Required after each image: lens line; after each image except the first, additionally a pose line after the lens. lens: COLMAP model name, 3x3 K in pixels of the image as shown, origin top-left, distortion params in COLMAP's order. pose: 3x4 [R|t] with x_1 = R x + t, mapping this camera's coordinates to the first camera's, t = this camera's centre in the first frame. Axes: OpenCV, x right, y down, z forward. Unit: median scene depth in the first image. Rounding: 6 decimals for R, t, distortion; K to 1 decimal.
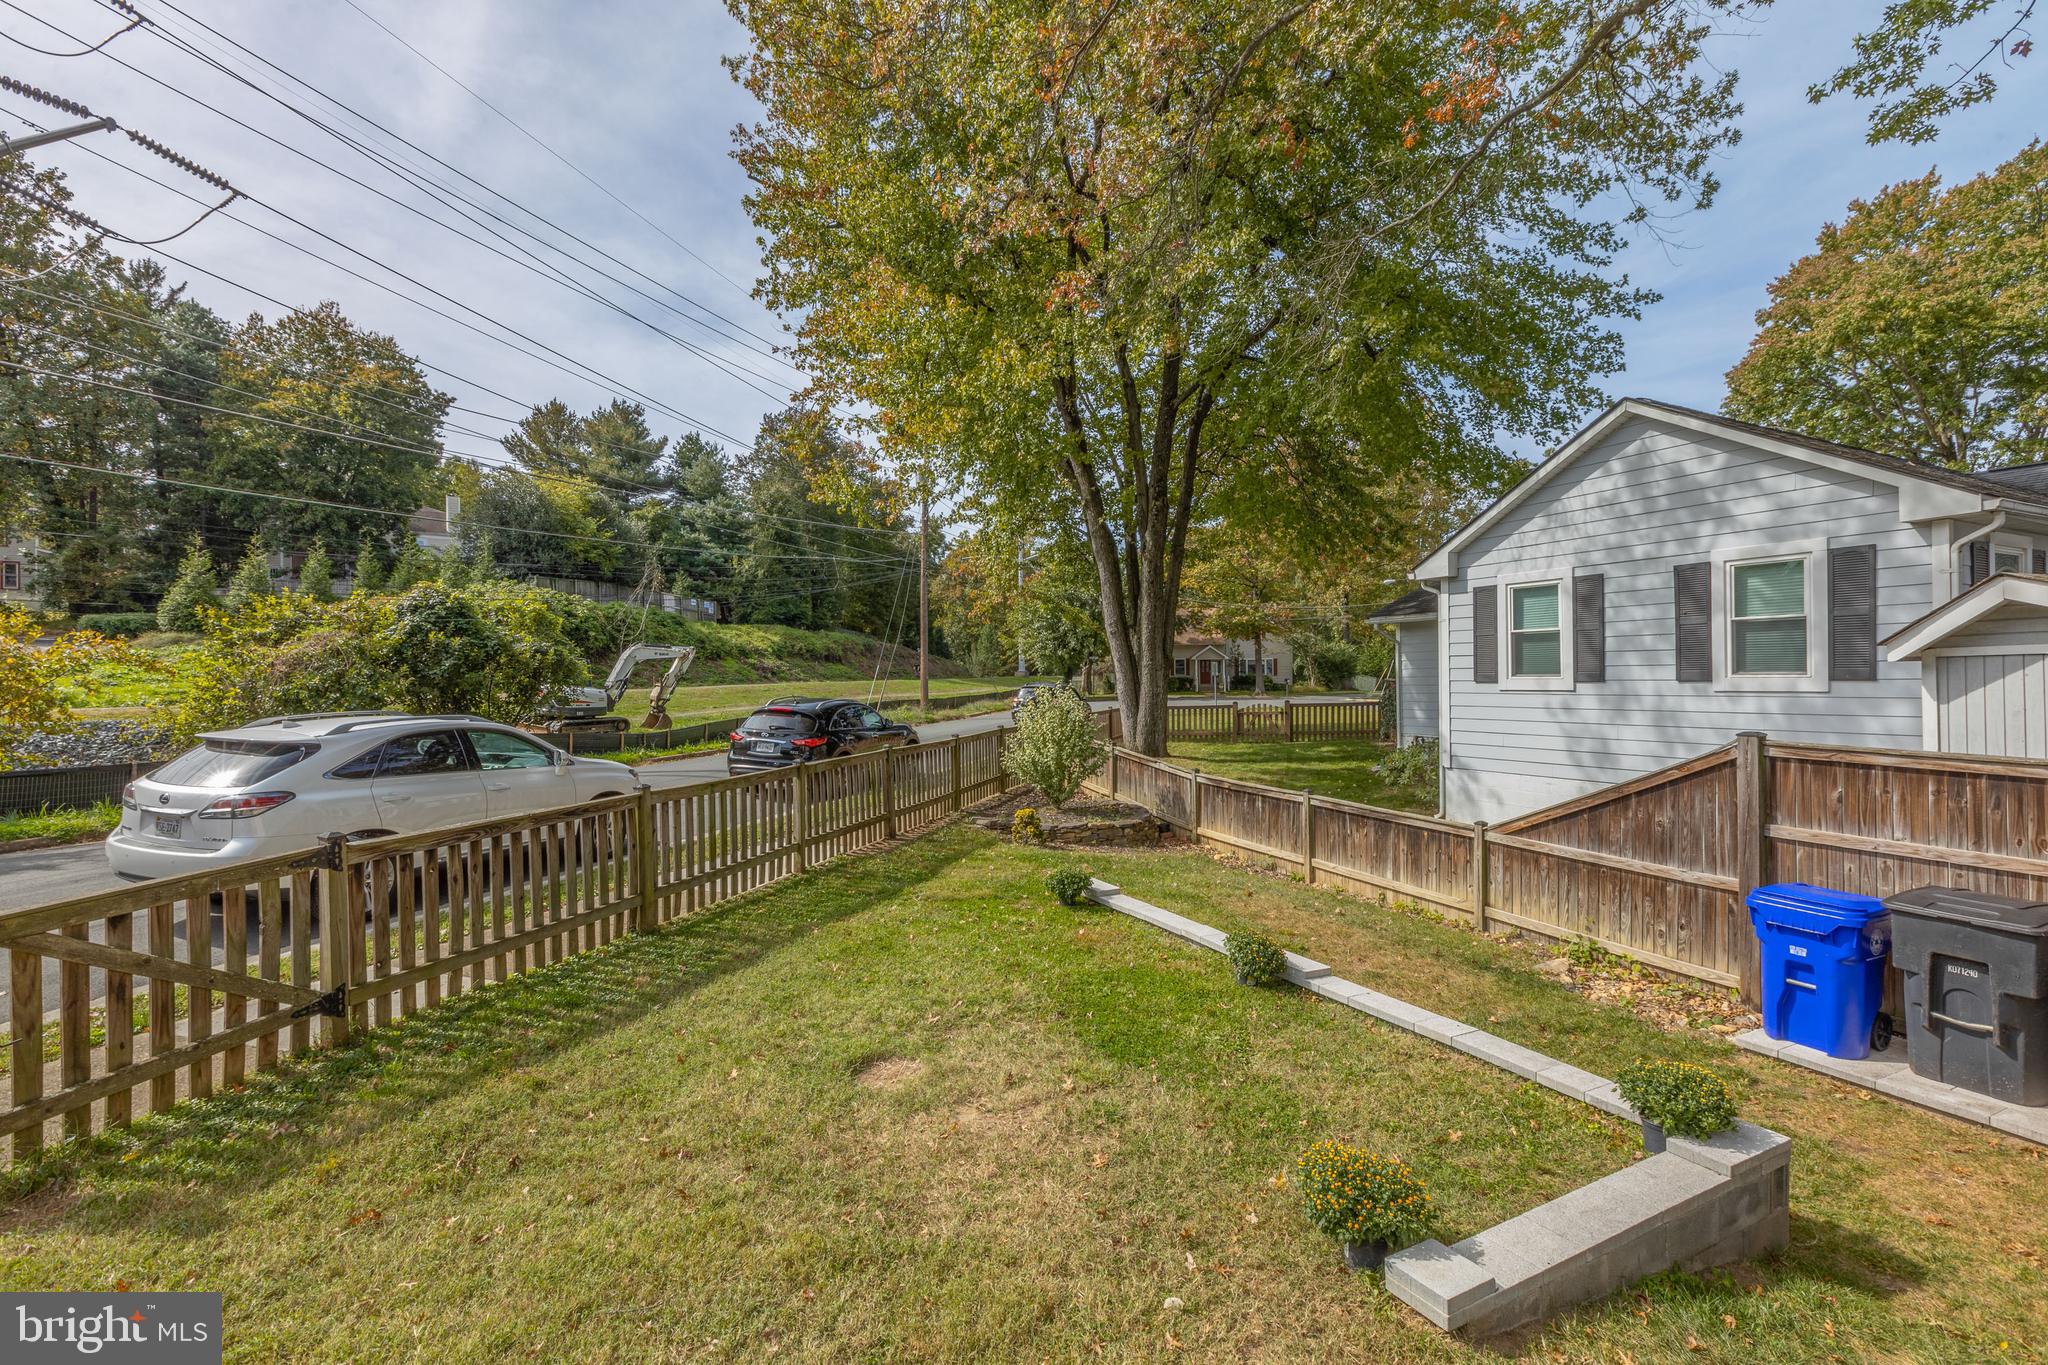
lens RADIAL K [[911.1, 0, 1029.4], [0, 911.1, 681.9], [0, 0, 1]] dist [0.002596, 0.000850]
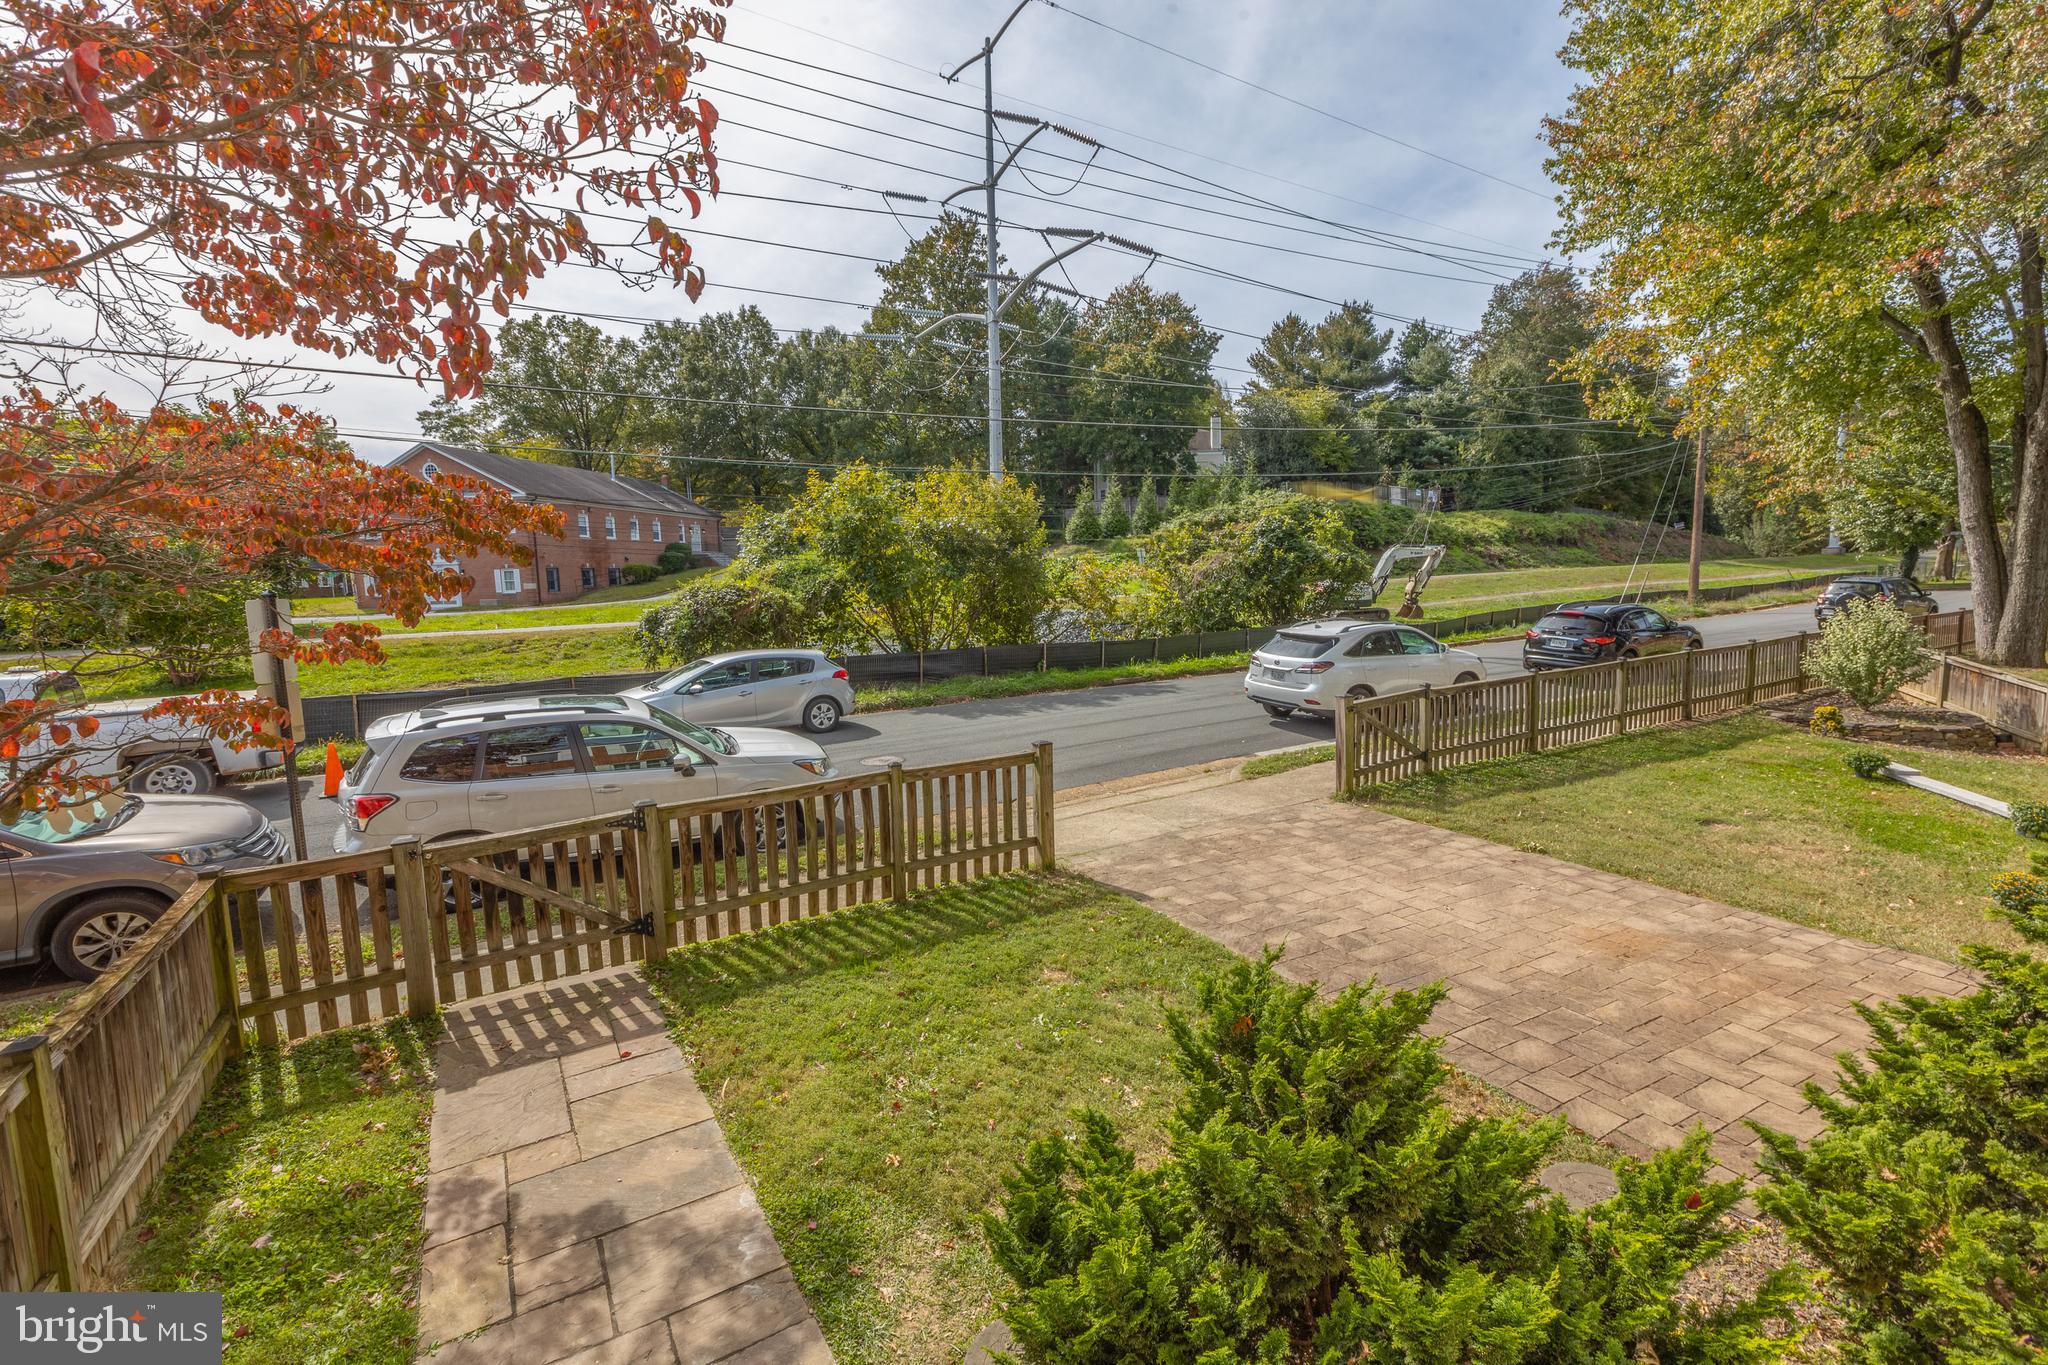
lens RADIAL K [[911.1, 0, 1033.1], [0, 911.1, 674.6], [0, 0, 1]] dist [0.002596, 0.000850]
pose [[0.749323, 0.062260, -0.659272, 0.000749], [0.018293, 0.993244, 0.114592, -0.015053], [0.661952, -0.097926, 0.743121, -0.149287]]
